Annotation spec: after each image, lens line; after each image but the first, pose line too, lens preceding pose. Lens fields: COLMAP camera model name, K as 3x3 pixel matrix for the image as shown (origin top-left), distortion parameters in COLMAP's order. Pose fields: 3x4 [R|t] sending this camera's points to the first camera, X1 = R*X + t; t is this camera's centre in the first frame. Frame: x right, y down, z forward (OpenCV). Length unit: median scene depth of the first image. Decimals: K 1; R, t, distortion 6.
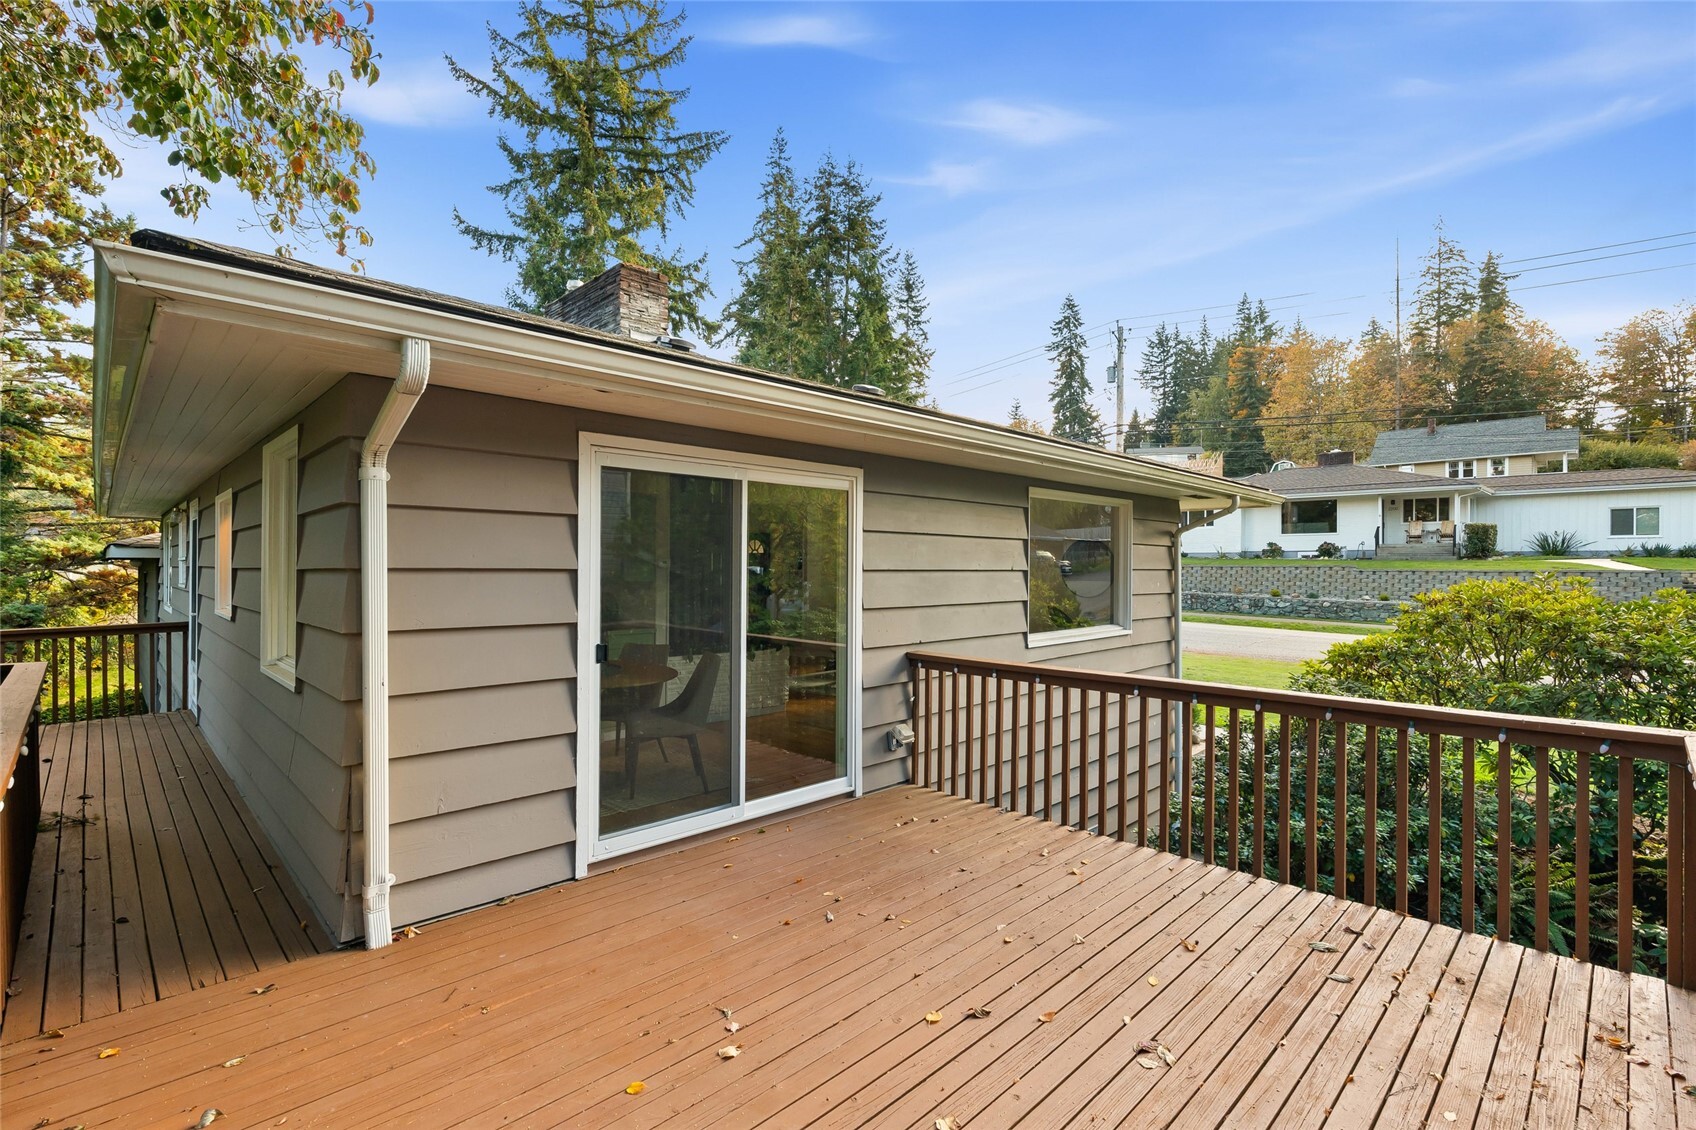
lens RADIAL K [[769.0, 0, 844.3], [0, 769.0, 562.1], [0, 0, 1]] dist [-0.000251, -0.000804]
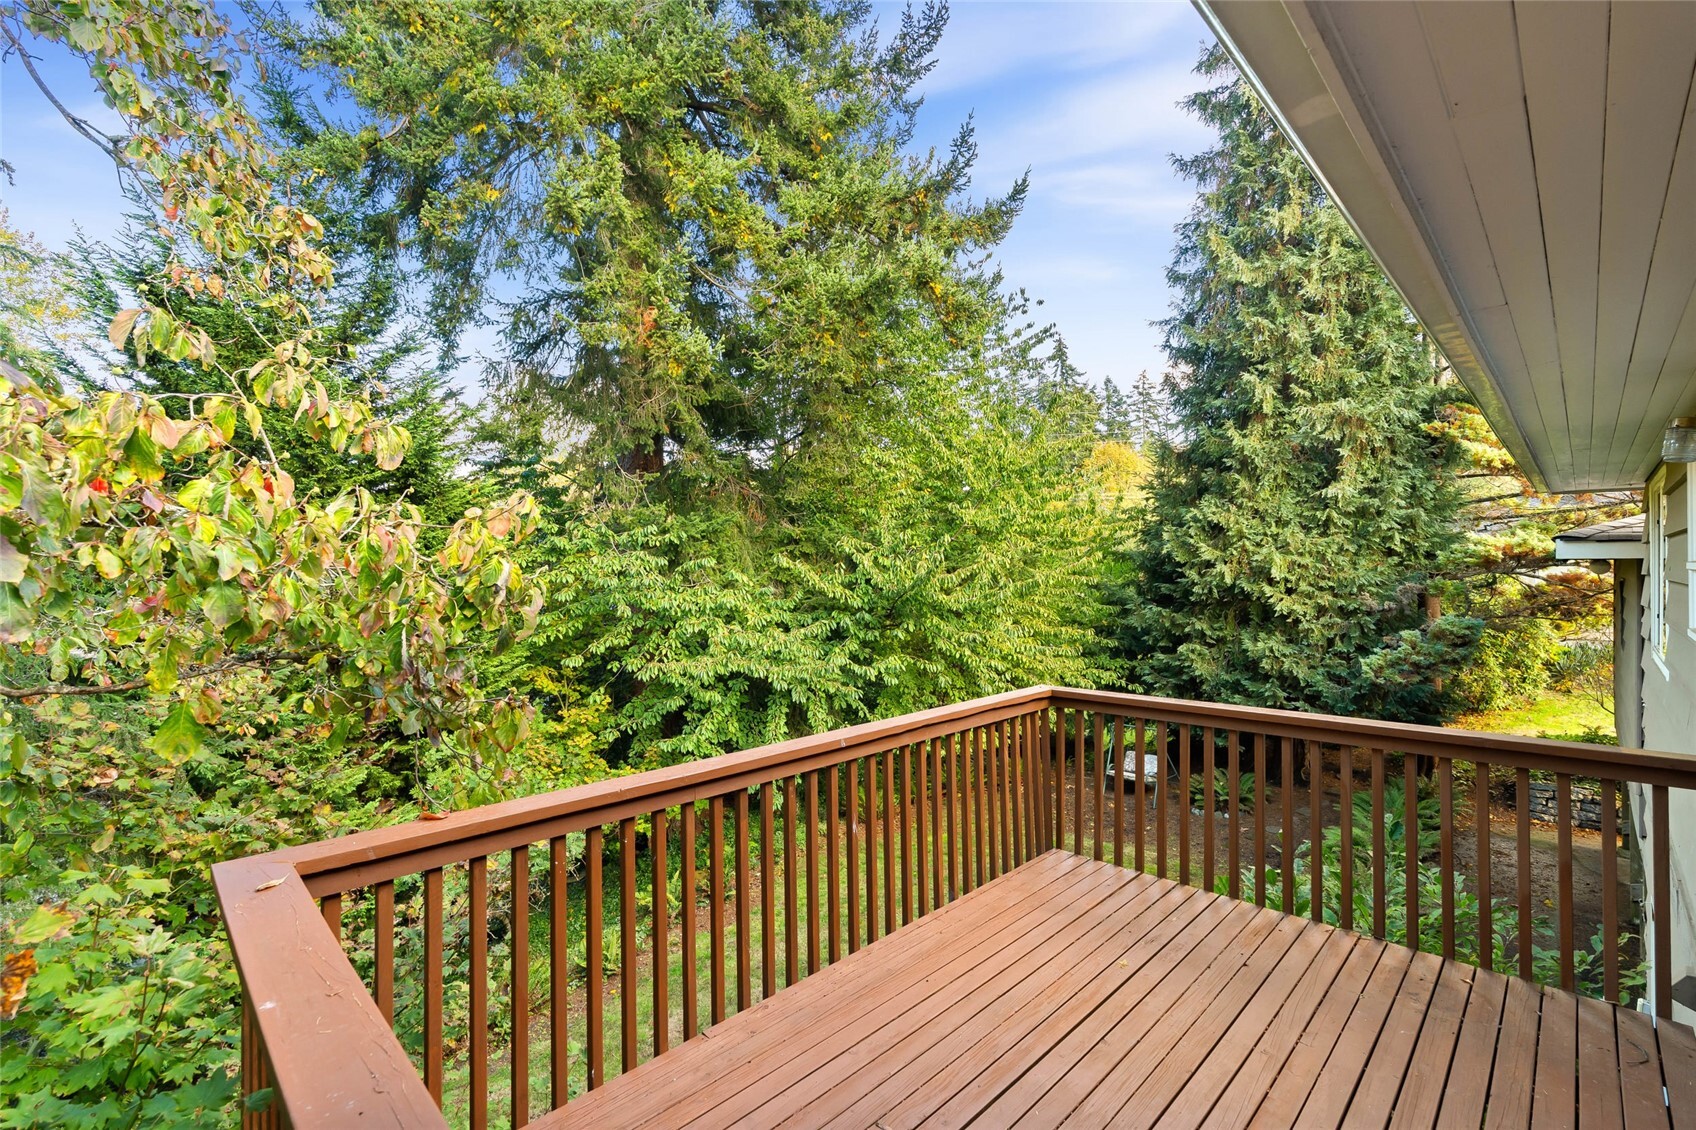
lens RADIAL K [[769.0, 0, 843.9], [0, 769.0, 556.7], [0, 0, 1]] dist [-0.000251, -0.000804]
pose [[0.036614, -0.008210, -0.999296, -0.236824], [0.000738, 0.999966, -0.008189, -0.001690], [0.999329, -0.000438, 0.036619, 0.266710]]
